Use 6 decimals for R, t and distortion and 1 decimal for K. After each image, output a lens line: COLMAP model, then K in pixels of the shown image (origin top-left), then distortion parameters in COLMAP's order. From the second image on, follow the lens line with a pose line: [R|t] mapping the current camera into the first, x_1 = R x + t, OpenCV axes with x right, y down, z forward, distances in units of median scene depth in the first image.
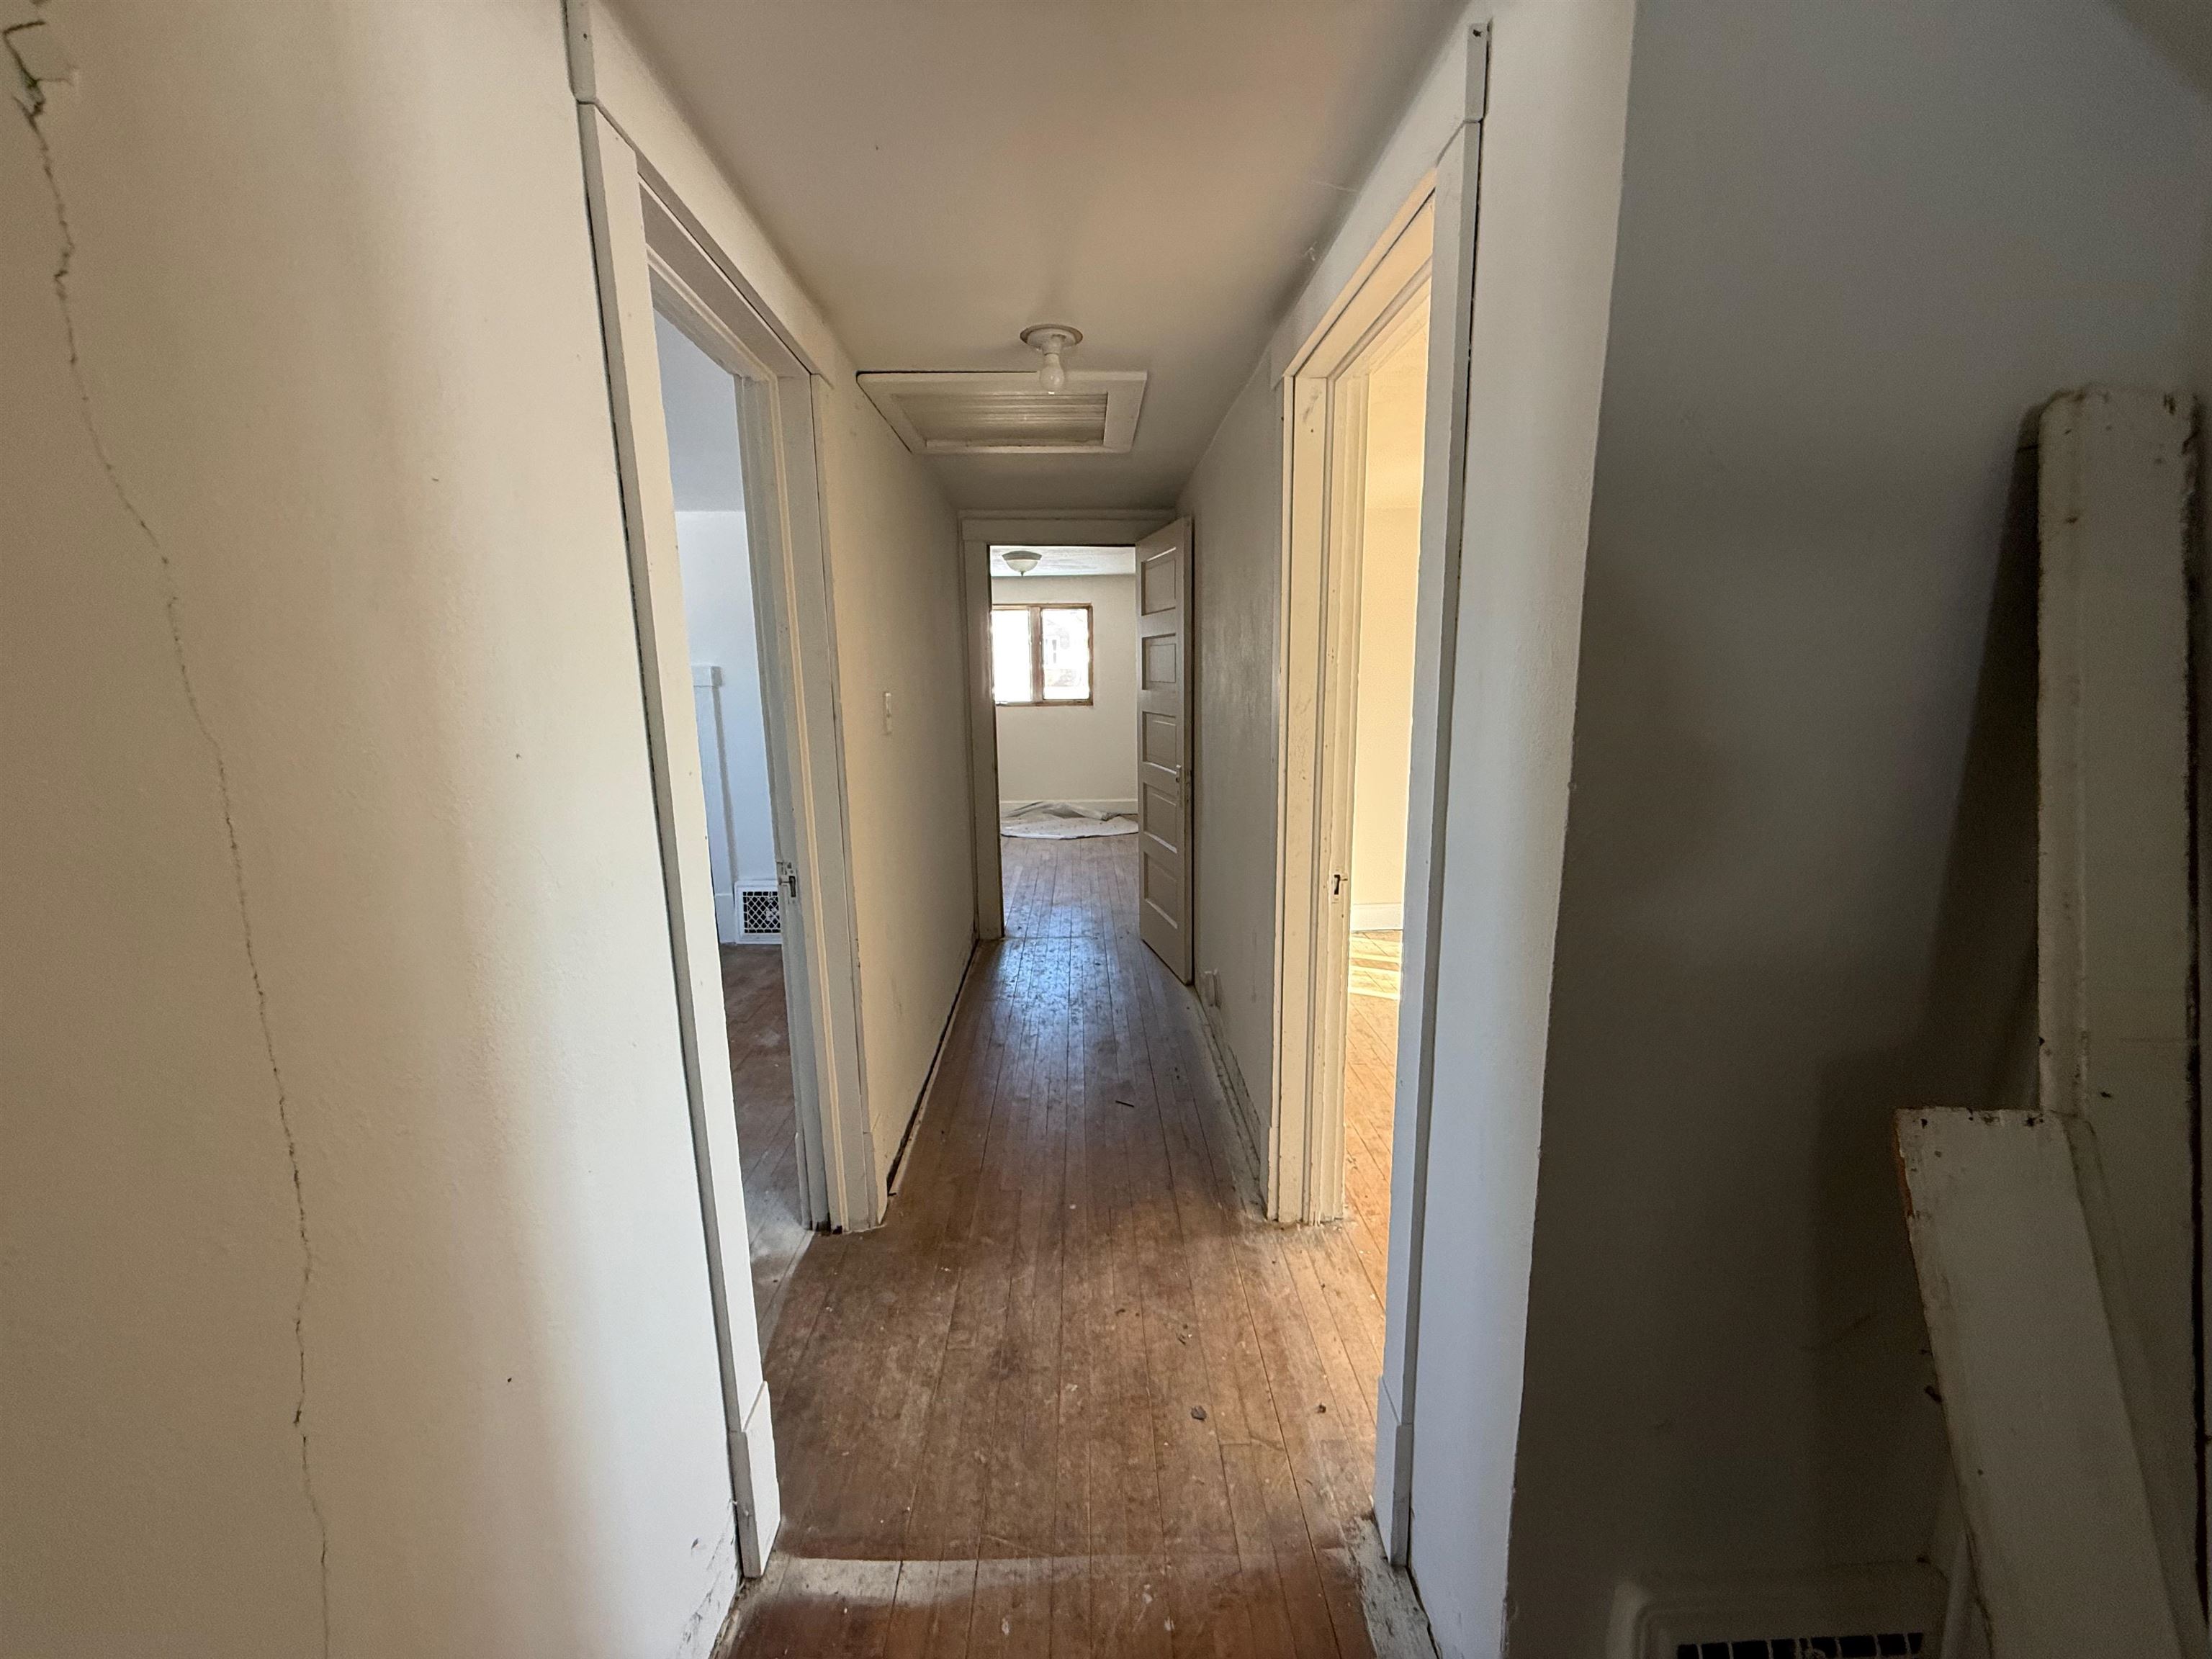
lens RADIAL K [[877.5, 0, 1096.9], [0, 877.5, 832.2], [0, 0, 1]] dist [-0.000625, 0.000178]
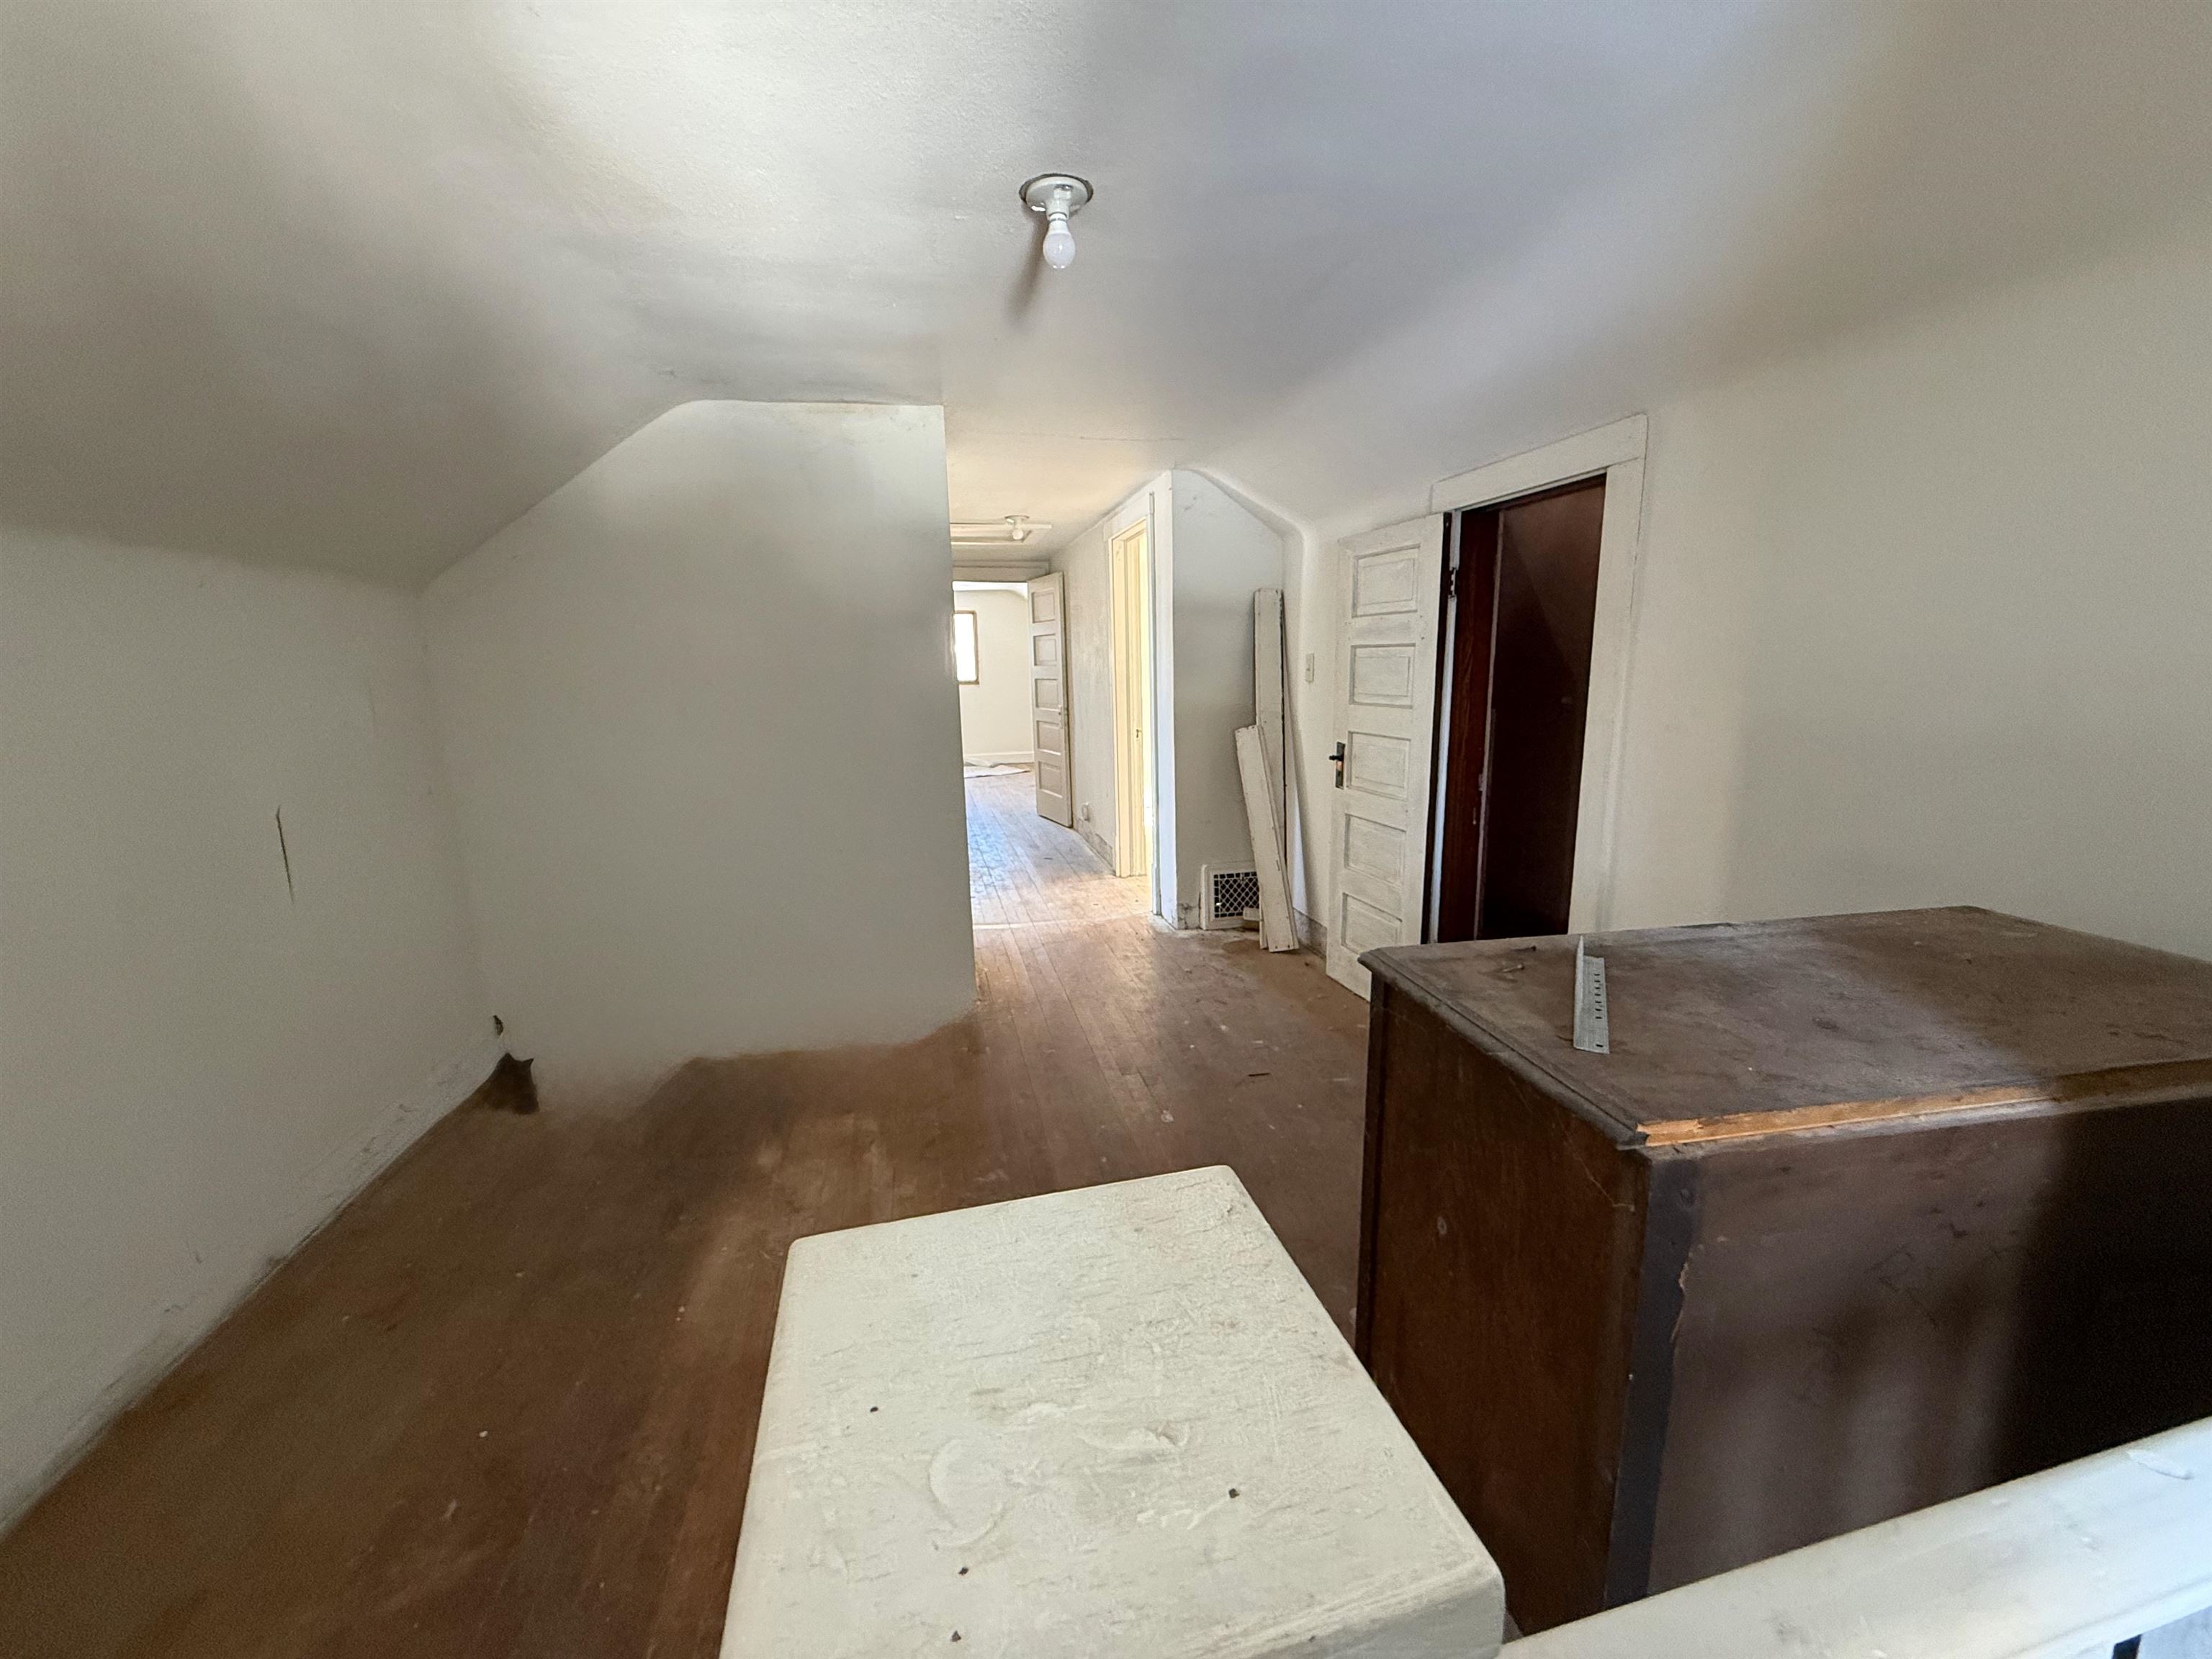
lens RADIAL K [[877.5, 0, 1096.9], [0, 877.5, 832.2], [0, 0, 1]] dist [-0.000625, 0.000178]
pose [[0.982754, -0.043056, 0.179835, -0.283563], [0.042203, 0.999072, 0.008570, 0.289326], [-0.180037, -0.000833, 0.983659, -1.344366]]
